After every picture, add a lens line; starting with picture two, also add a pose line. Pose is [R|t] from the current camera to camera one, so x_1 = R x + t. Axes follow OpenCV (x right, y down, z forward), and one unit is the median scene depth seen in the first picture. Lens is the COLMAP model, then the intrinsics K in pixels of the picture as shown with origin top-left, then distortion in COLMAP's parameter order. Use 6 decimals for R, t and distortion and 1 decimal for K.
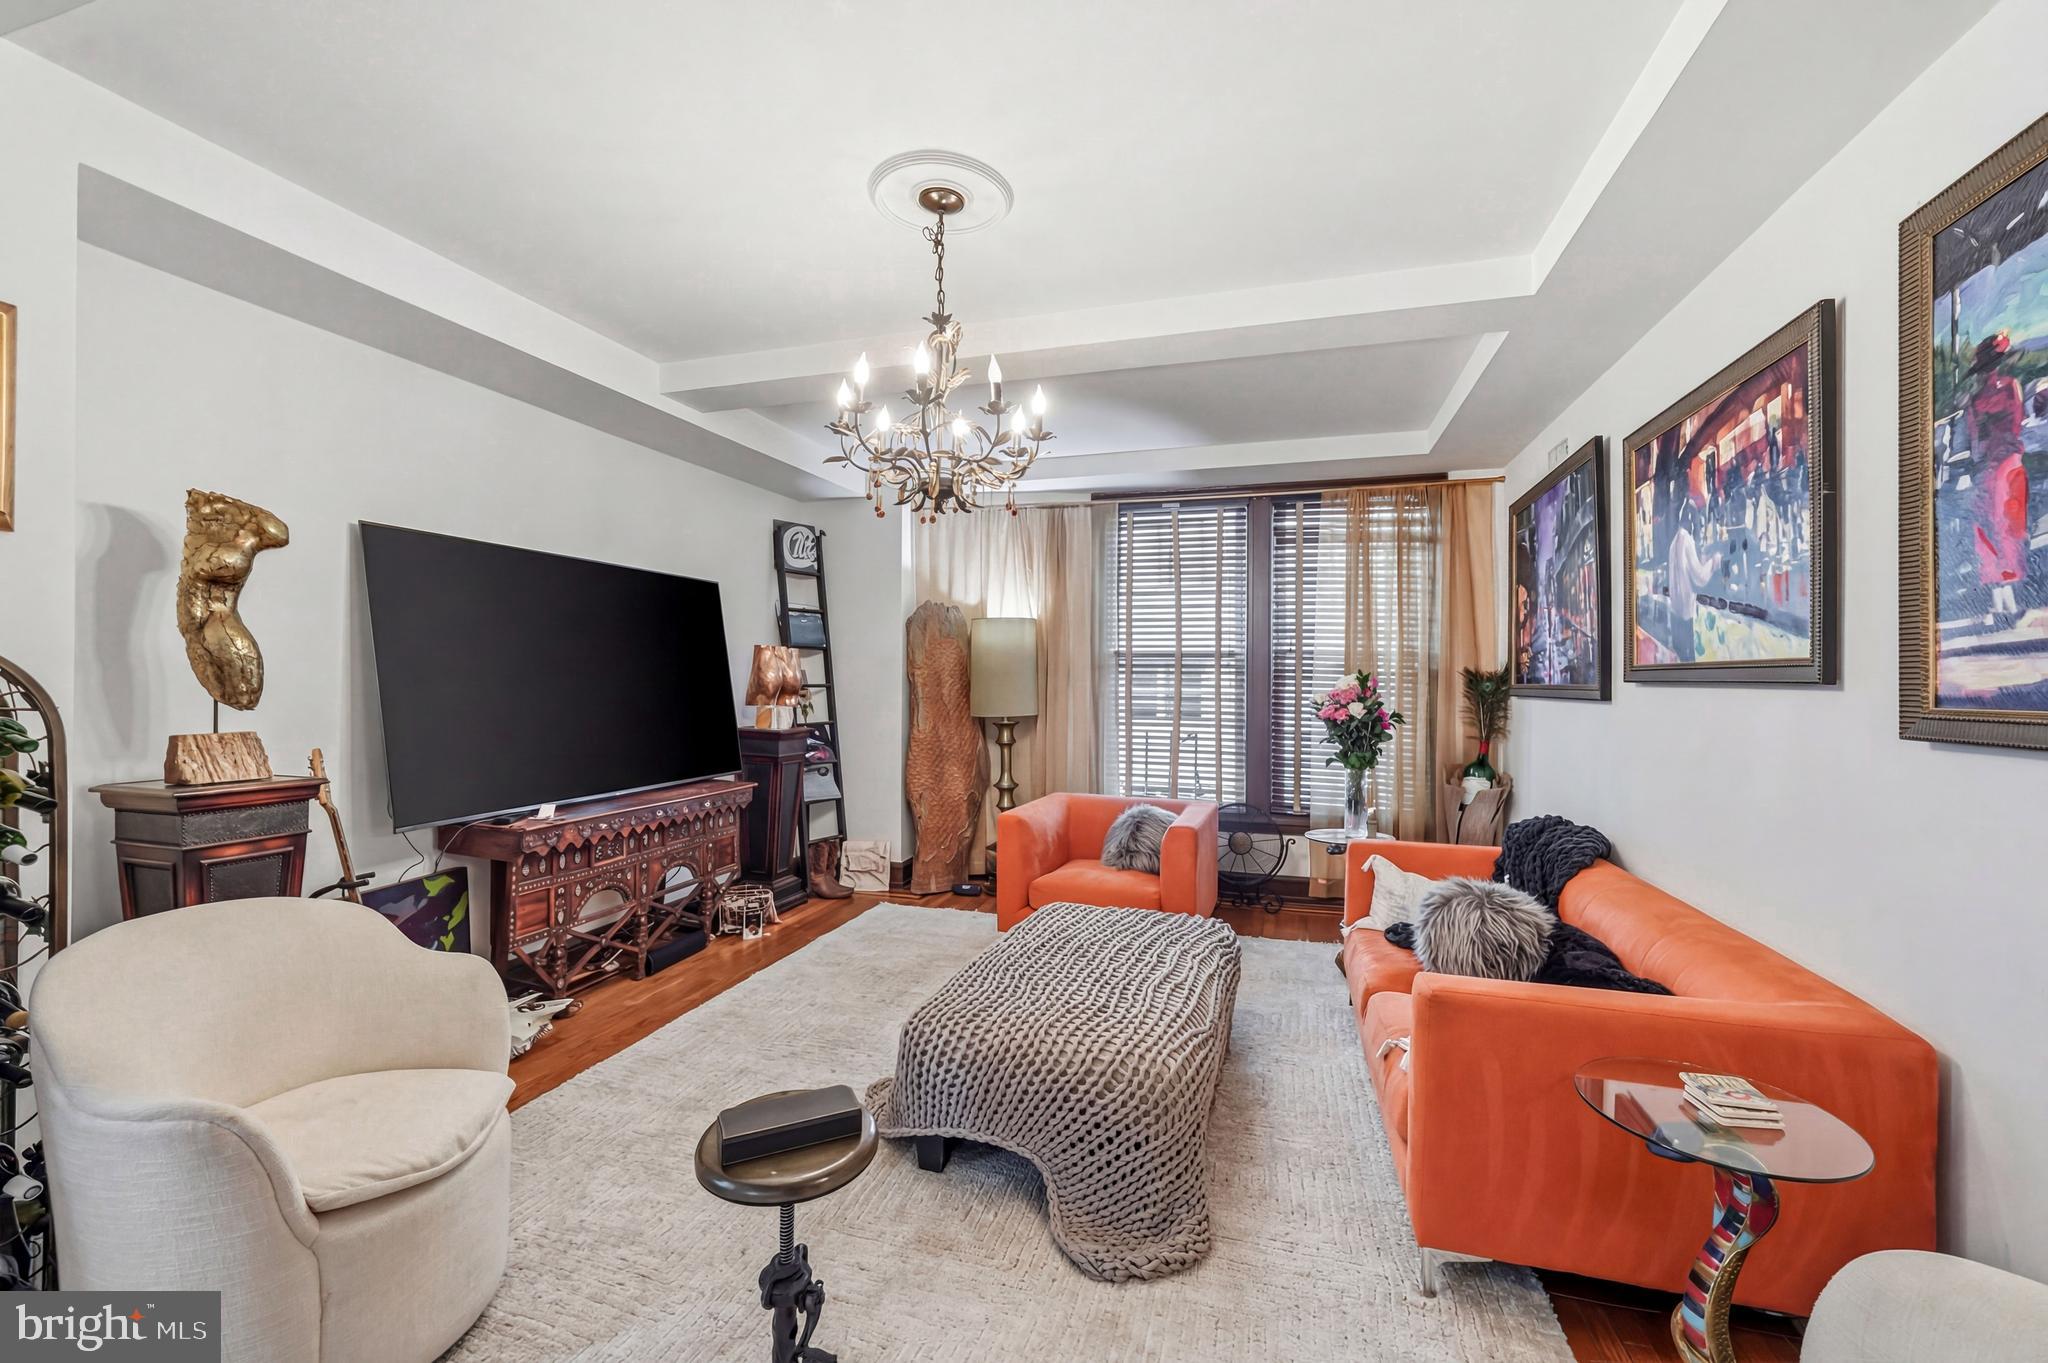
lens RADIAL K [[828.9, 0, 1024.0], [0, 828.9, 681.5], [0, 0, 1]] dist [-0.001698, 0.000081]
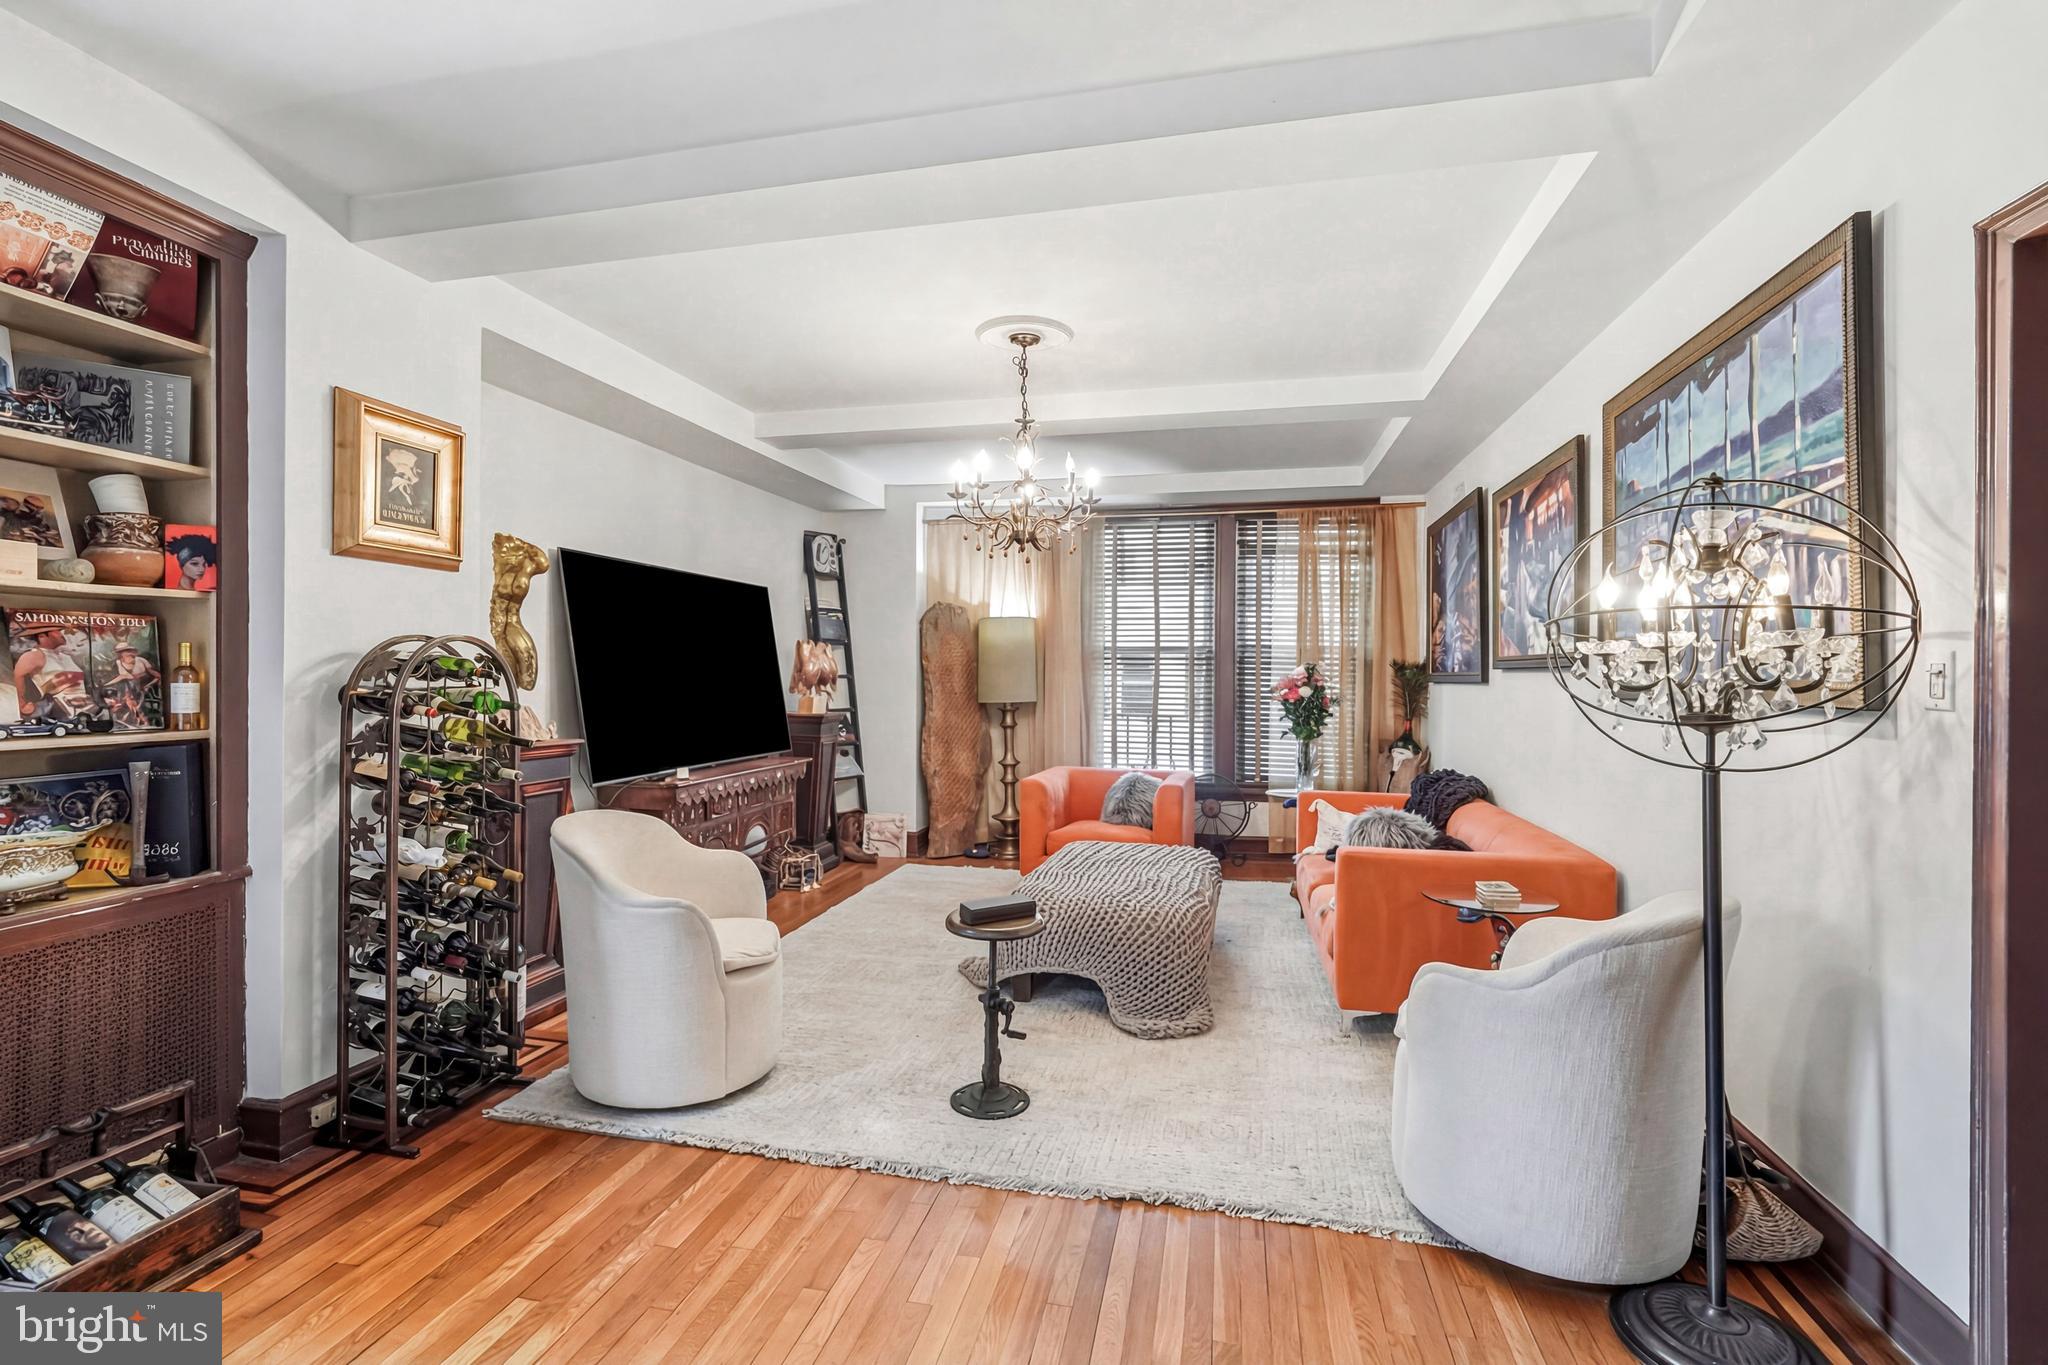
lens RADIAL K [[905.3, 0, 1018.1], [0, 905.3, 676.7], [0, 0, 1]] dist [0.000769, -0.000133]
pose [[0.997574, -0.002766, 0.069554, -0.114957], [0.002726, 0.999996, 0.000668, 0.006625], [-0.069555, -0.000477, 0.997578, -0.301765]]
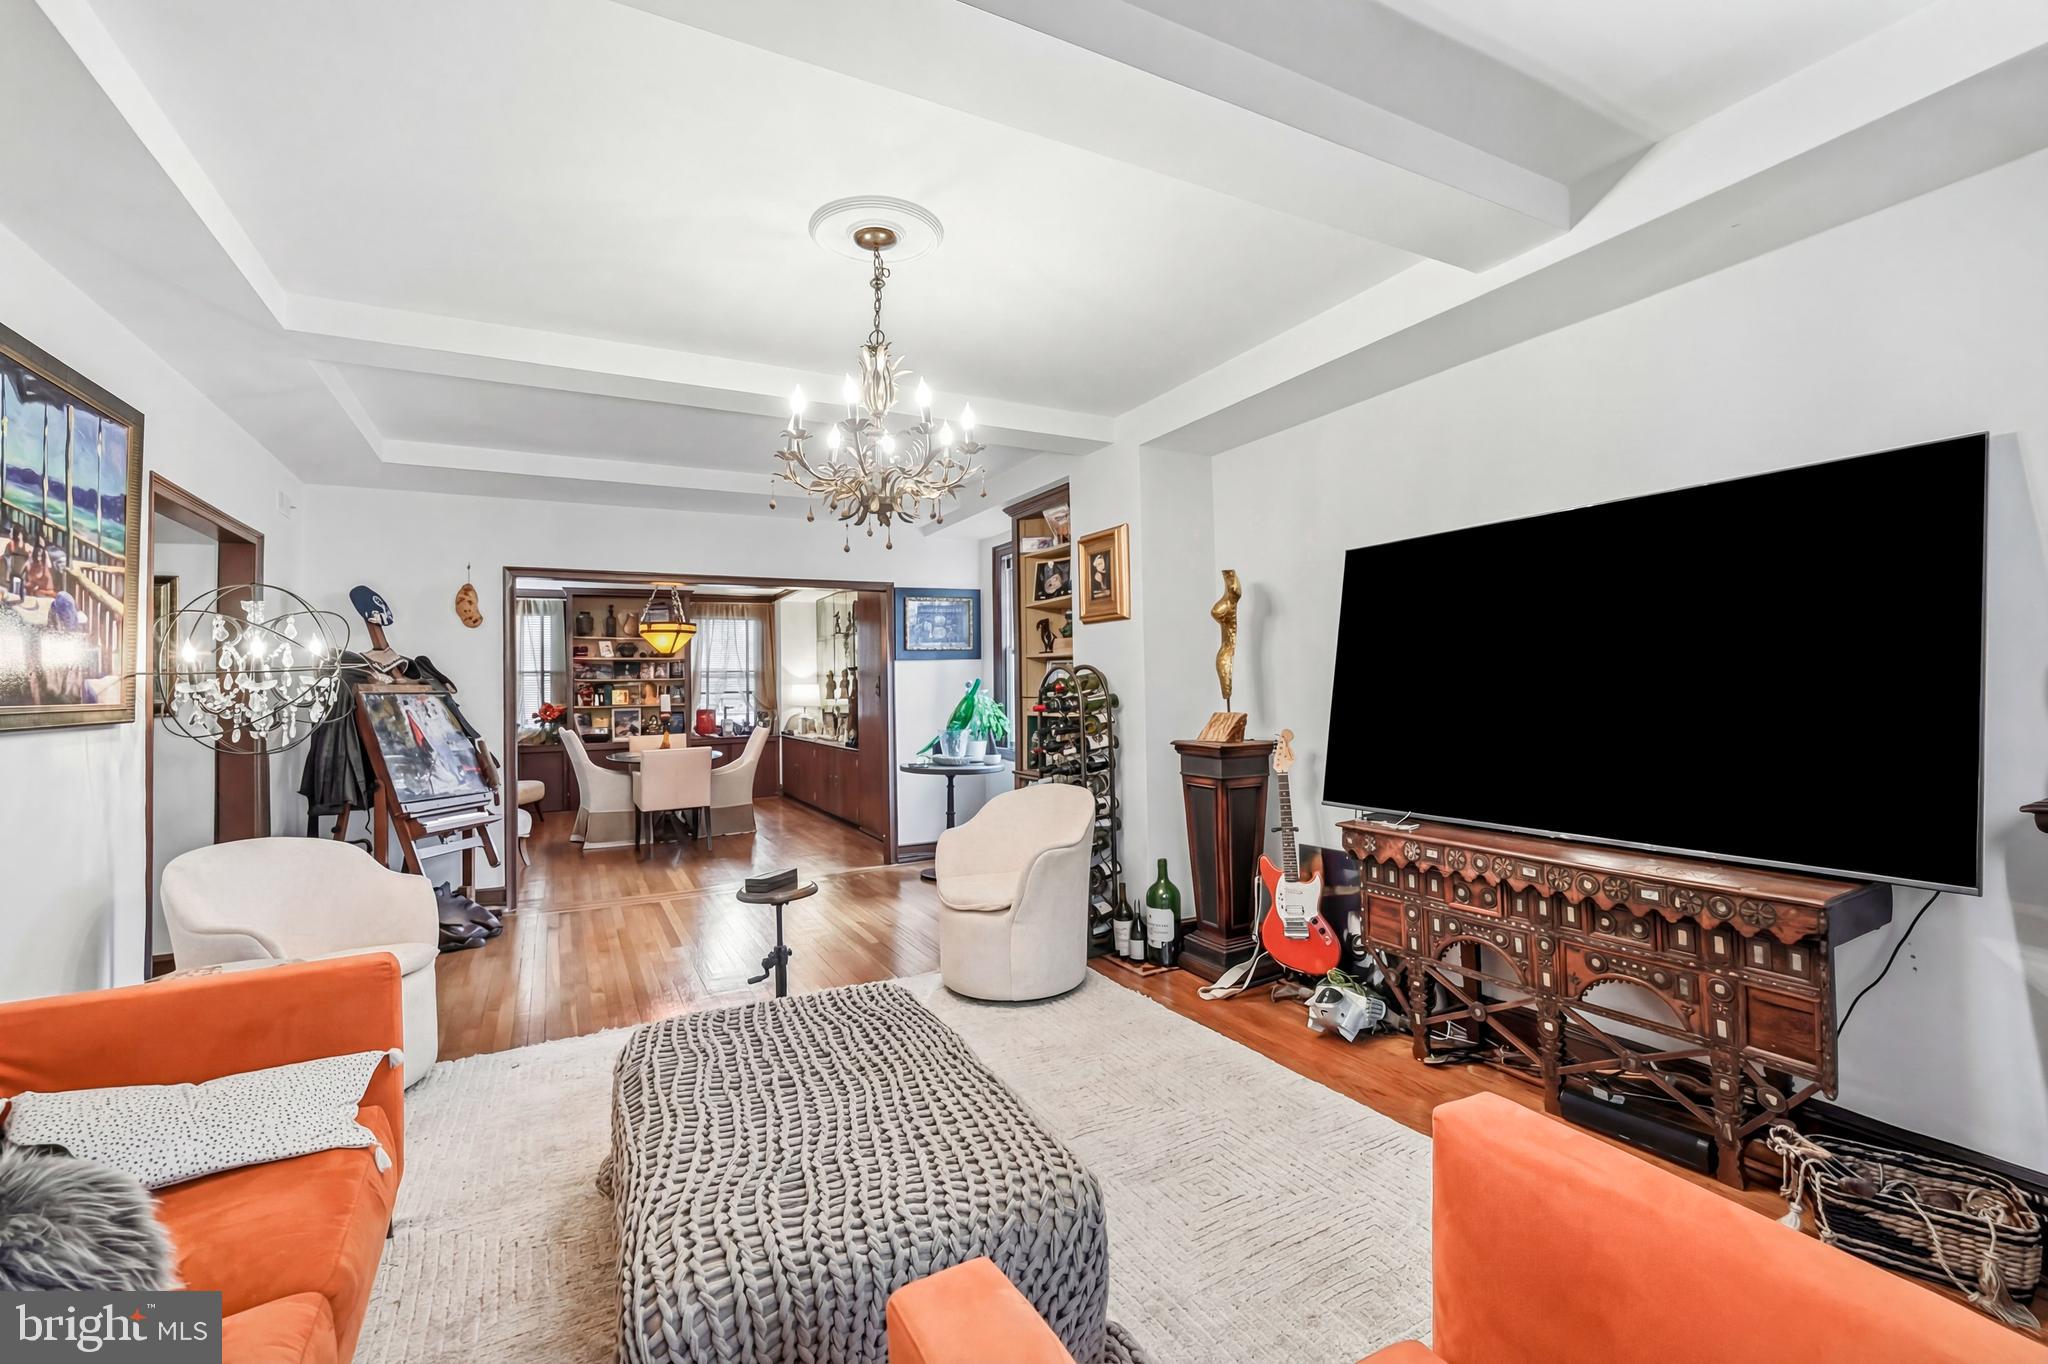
lens RADIAL K [[876.3, 0, 1029.1], [0, 876.3, 692.9], [0, 0, 1]] dist [-0.001967, -0.000188]
pose [[-0.702821, 0.009973, -0.711297, 0.292564], [0.010330, 0.999939, 0.003813, 0.005657], [0.711292, -0.004668, -0.702882, 0.998963]]
